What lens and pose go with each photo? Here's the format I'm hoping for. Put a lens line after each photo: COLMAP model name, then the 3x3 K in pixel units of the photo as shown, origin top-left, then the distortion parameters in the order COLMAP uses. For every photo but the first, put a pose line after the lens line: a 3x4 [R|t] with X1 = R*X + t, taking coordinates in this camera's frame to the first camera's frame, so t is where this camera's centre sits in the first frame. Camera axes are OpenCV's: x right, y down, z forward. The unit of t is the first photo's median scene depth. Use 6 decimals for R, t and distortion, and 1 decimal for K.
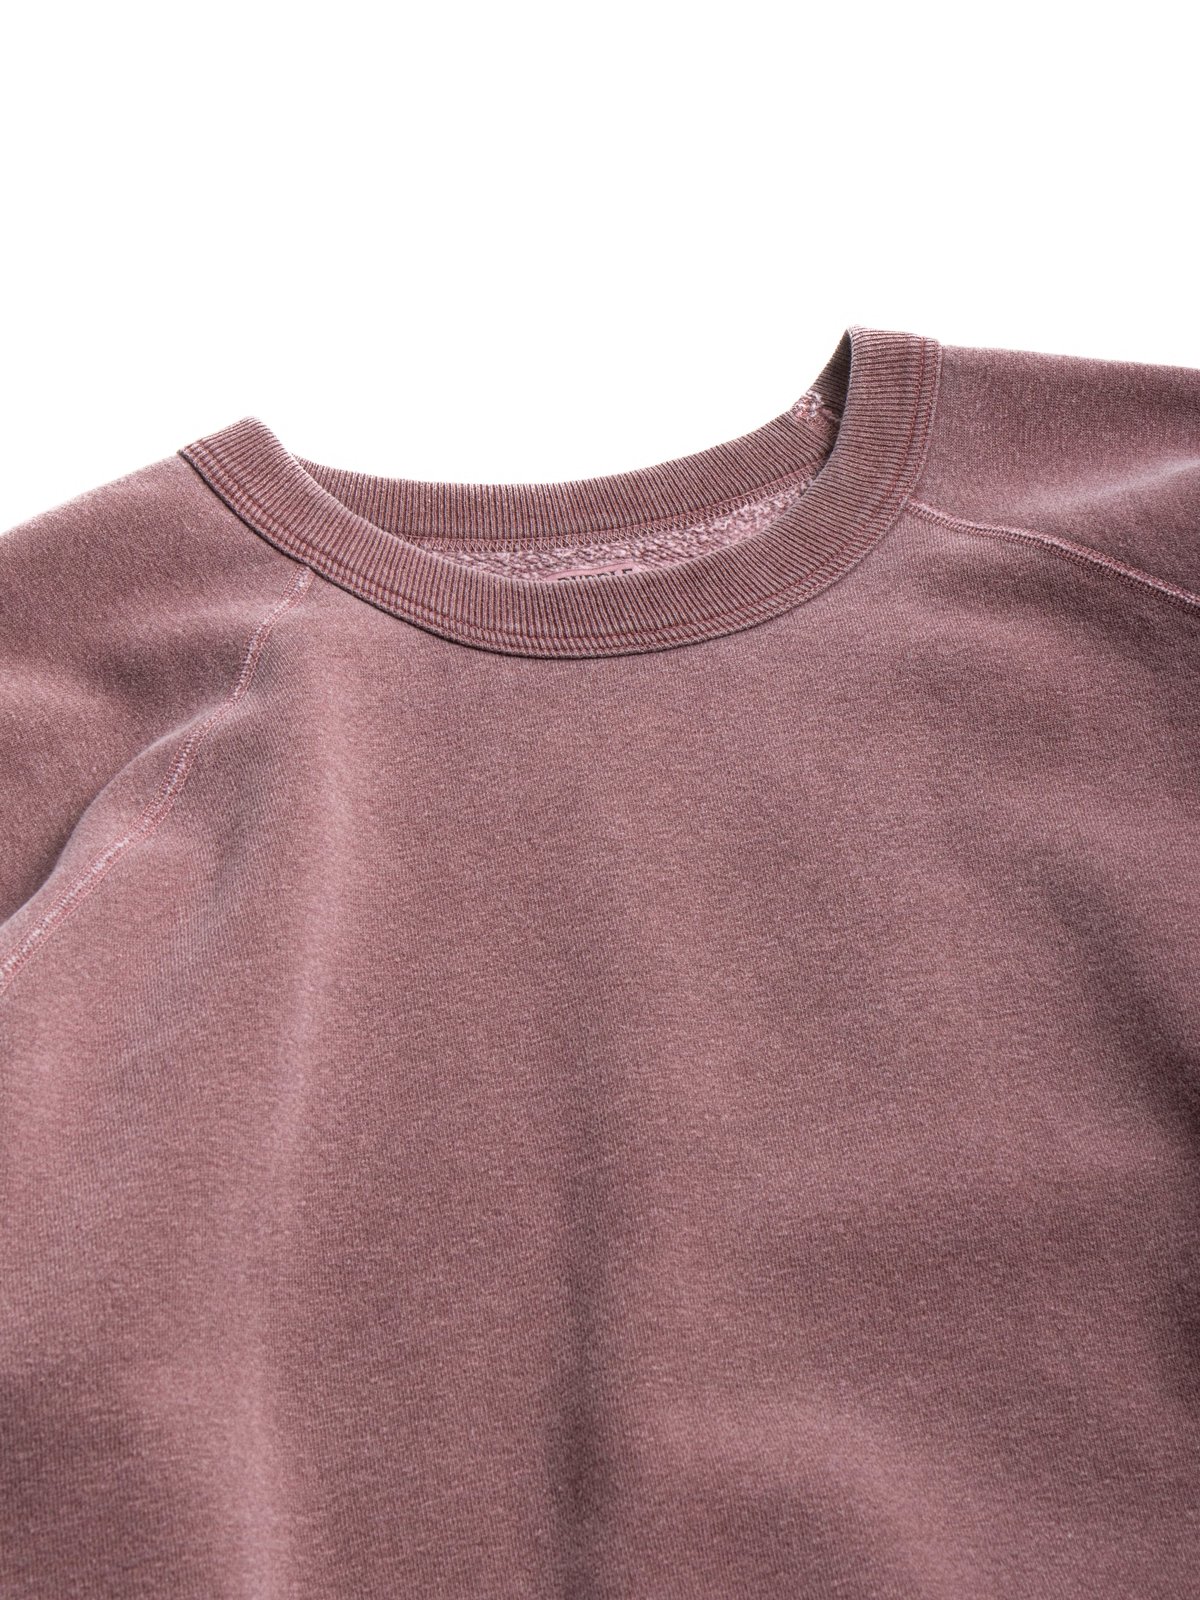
lens RADIAL K [[3067.1, 0, 603.0], [0, 3067.1, 802.3], [0, 0, 1]] dist [-0.021157, 0.000000]
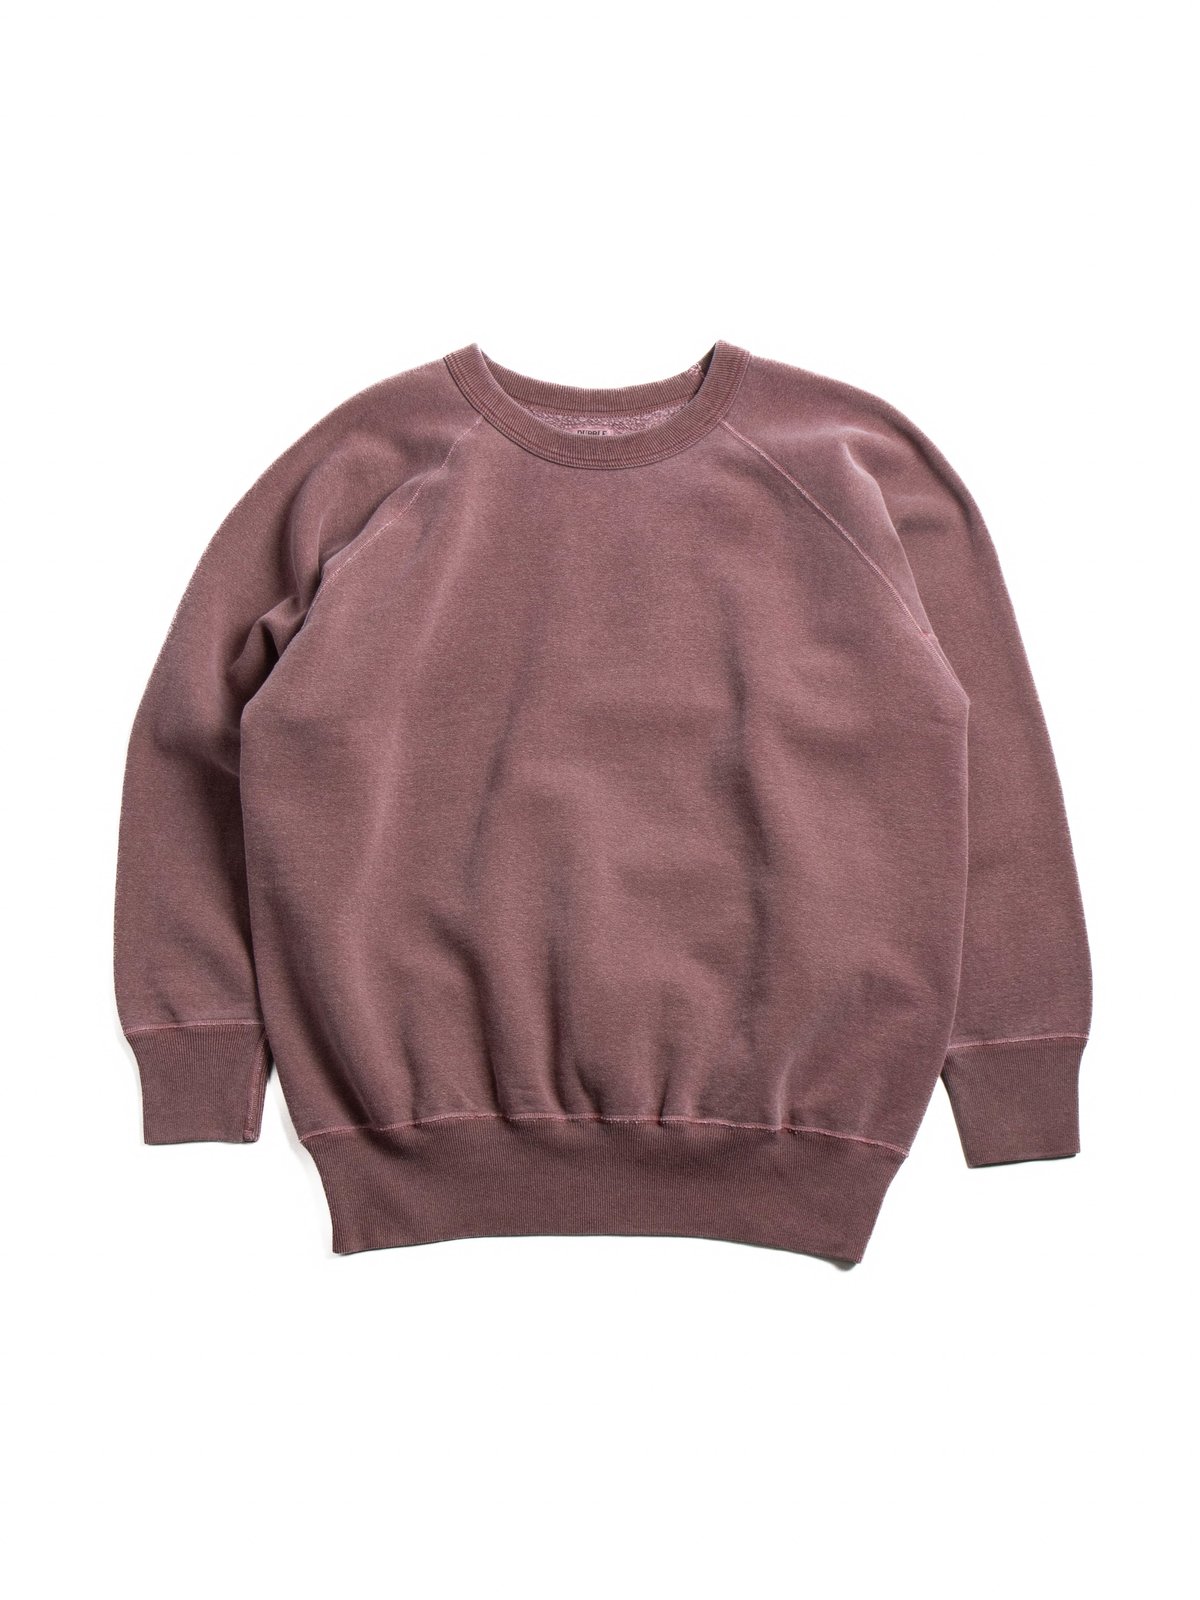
lens RADIAL K [[1744.3, 0, 590.8], [0, 1744.3, 797.0], [0, 0, 1]] dist [-0.064033, 0.000000]
pose [[0.972051, 0.210083, -0.104798, 0.231230], [-0.160777, 0.920965, 0.354928, -0.333439], [0.171079, -0.328159, 0.929001, -0.508896]]
